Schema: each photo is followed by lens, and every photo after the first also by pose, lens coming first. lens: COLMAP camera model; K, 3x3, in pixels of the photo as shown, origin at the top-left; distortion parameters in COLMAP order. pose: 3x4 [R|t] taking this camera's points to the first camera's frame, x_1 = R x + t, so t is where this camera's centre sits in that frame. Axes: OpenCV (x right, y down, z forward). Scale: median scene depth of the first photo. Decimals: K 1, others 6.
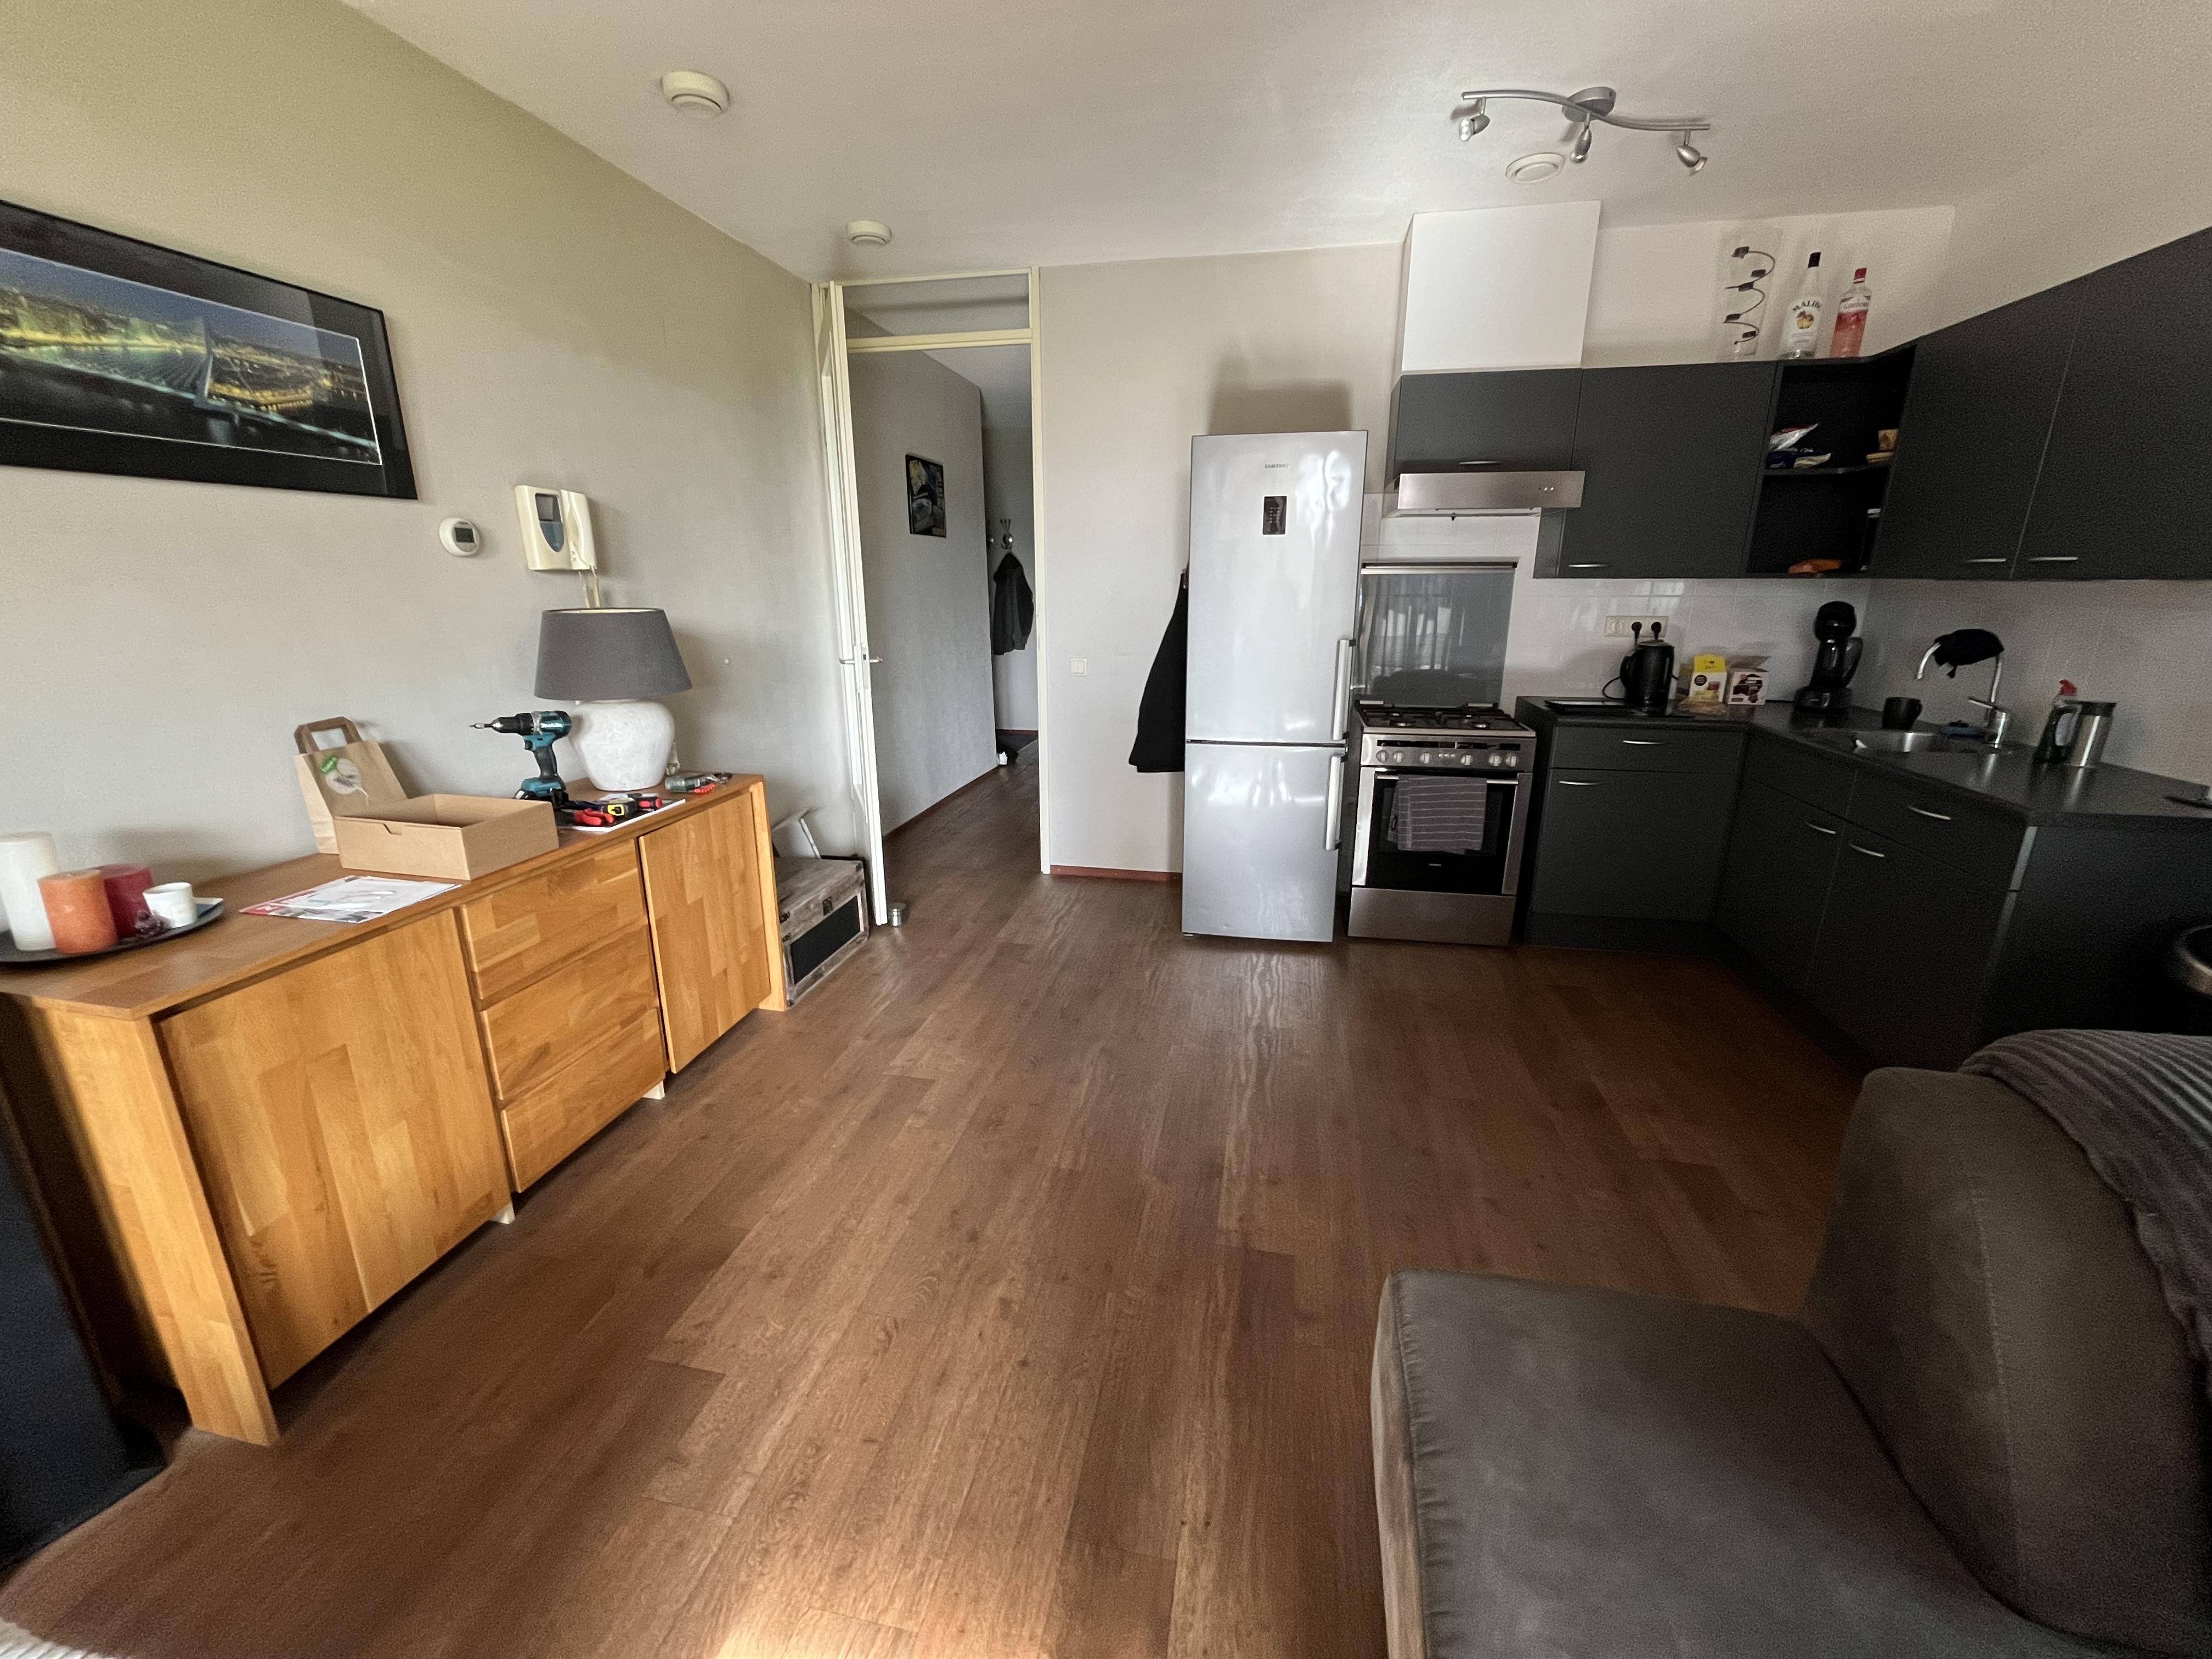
lens RADIAL K [[889.2, 0, 1106.0], [0, 889.2, 829.5], [0, 0, 1]] dist [-0.002115, -0.000112]
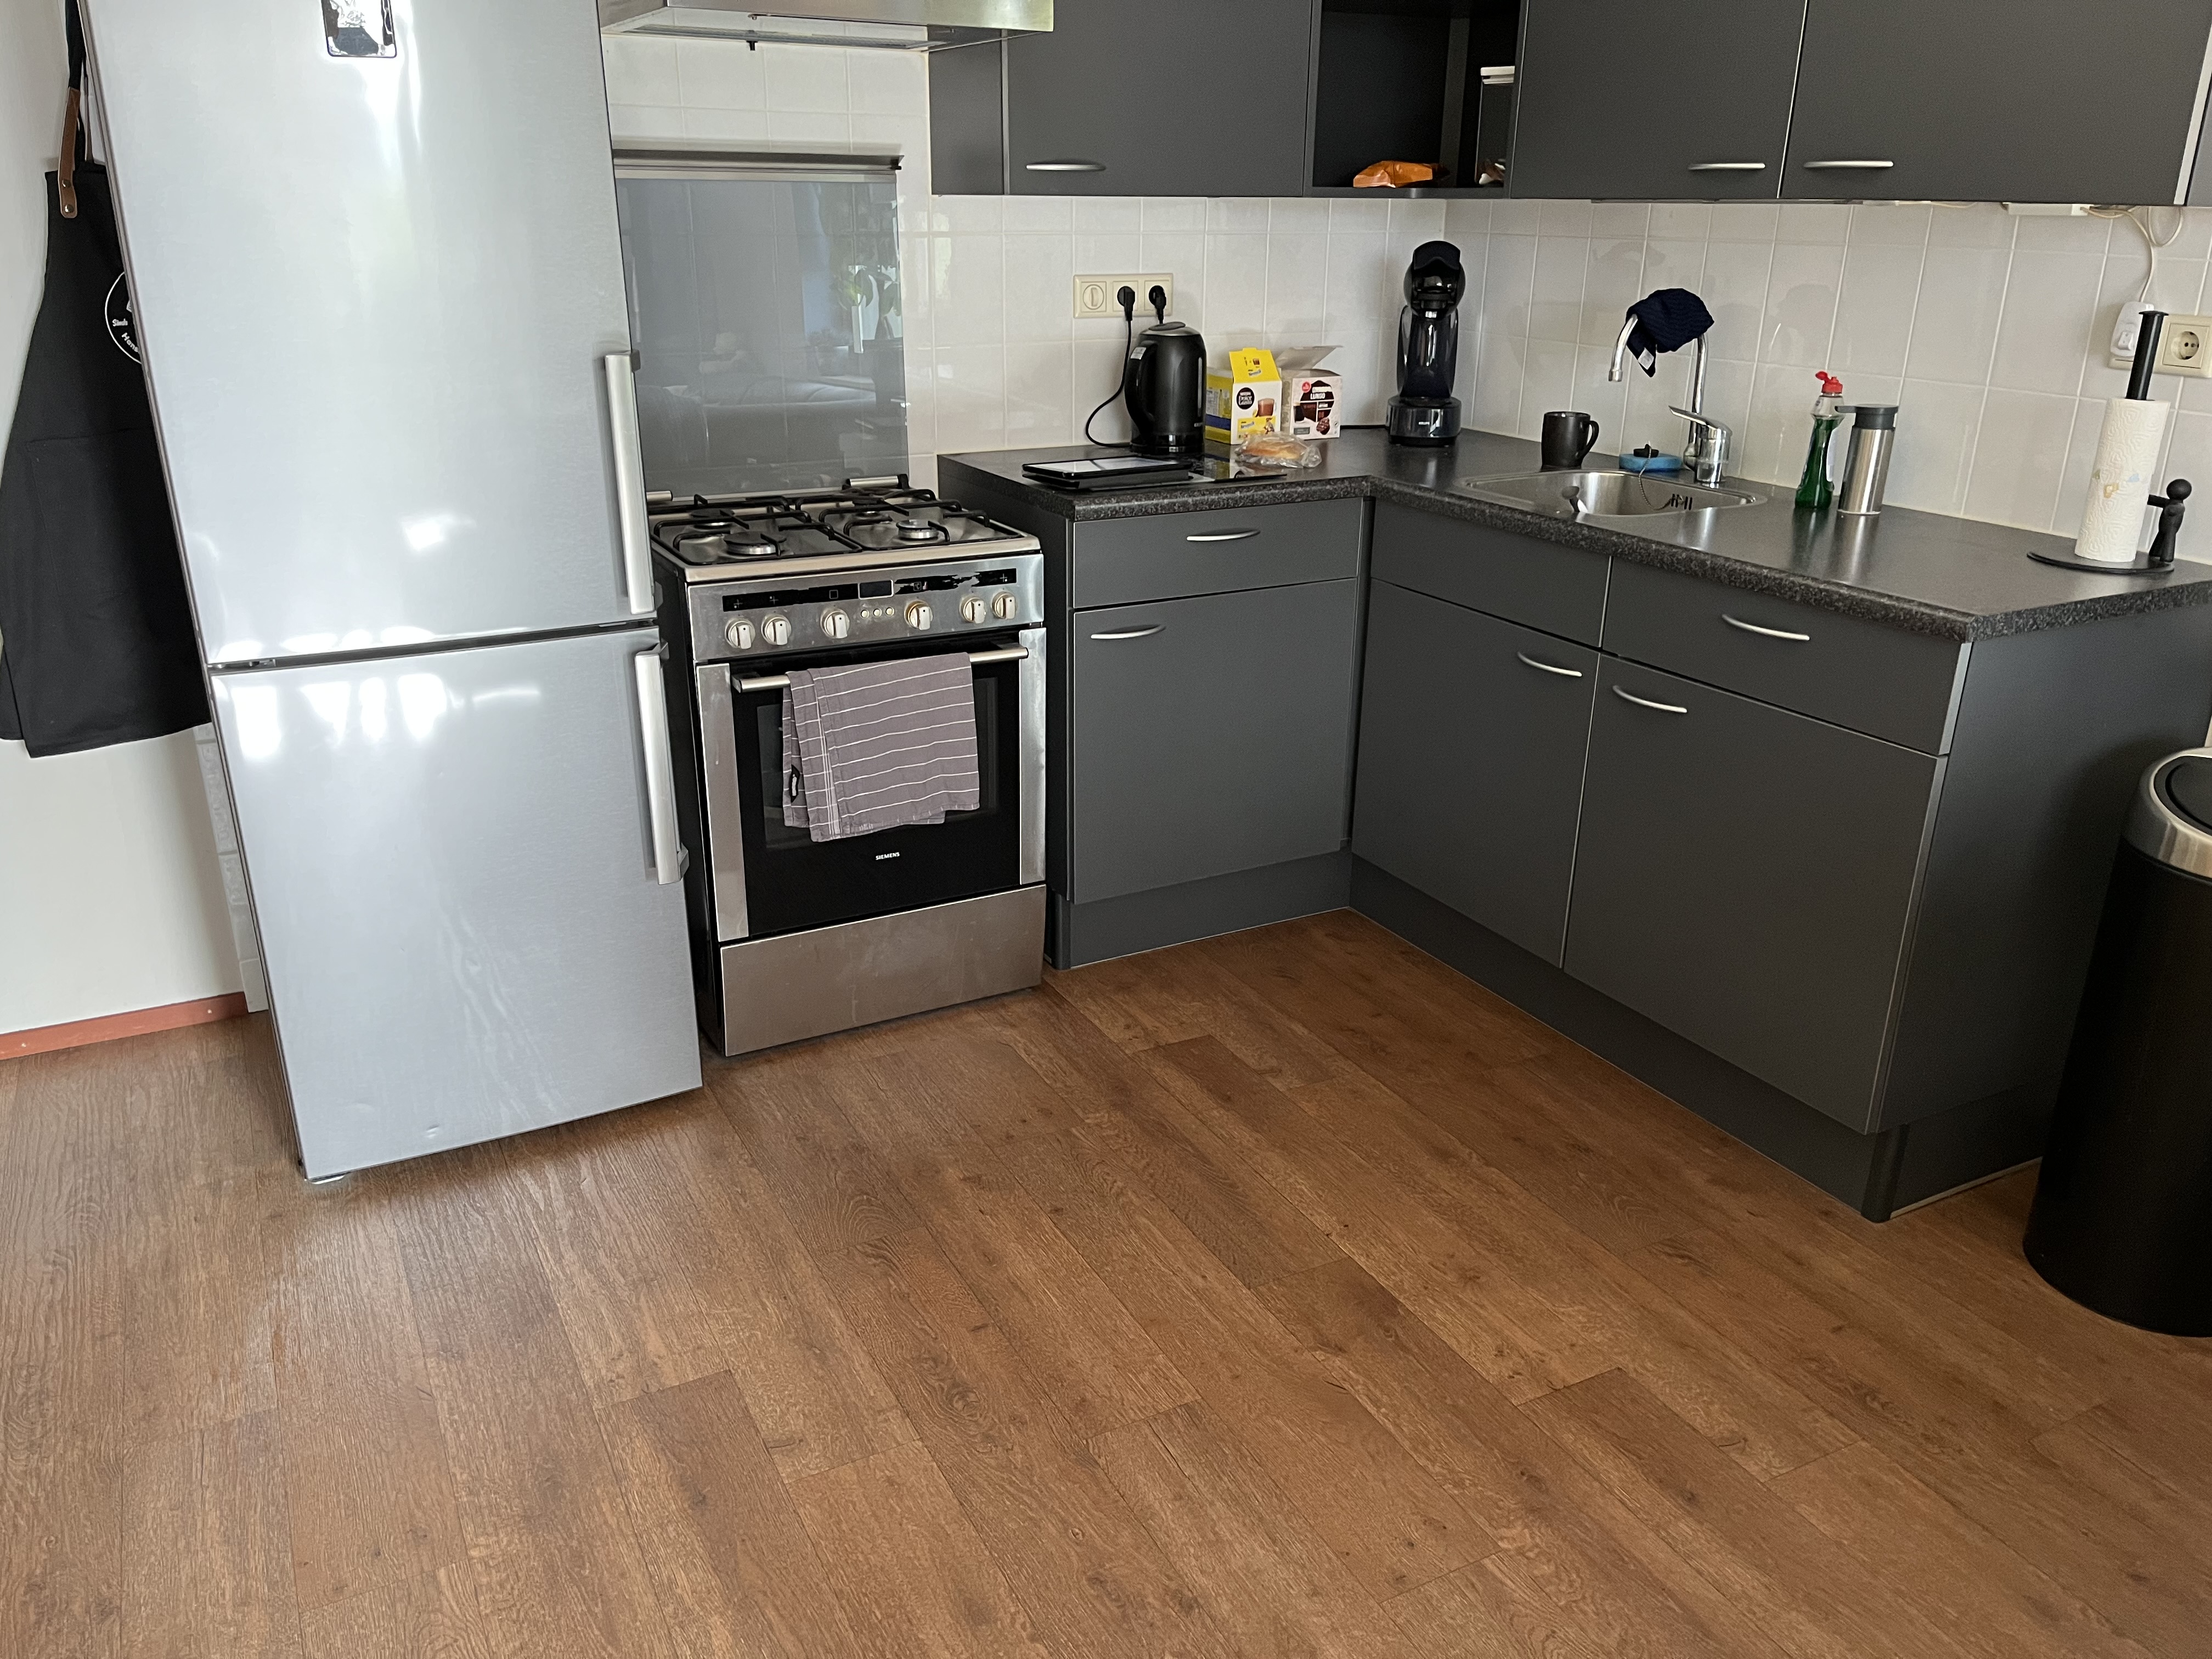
lens RADIAL K [[1669.8, 0, 1095.5], [0, 1669.8, 837.0], [0, 0, 1]] dist [0.076471, -0.116878]
pose [[0.778759, -0.217821, 0.588293, -0.045195], [0.162608, 0.975821, 0.146053, -0.078903], [-0.605883, -0.018079, 0.795349, 0.273741]]
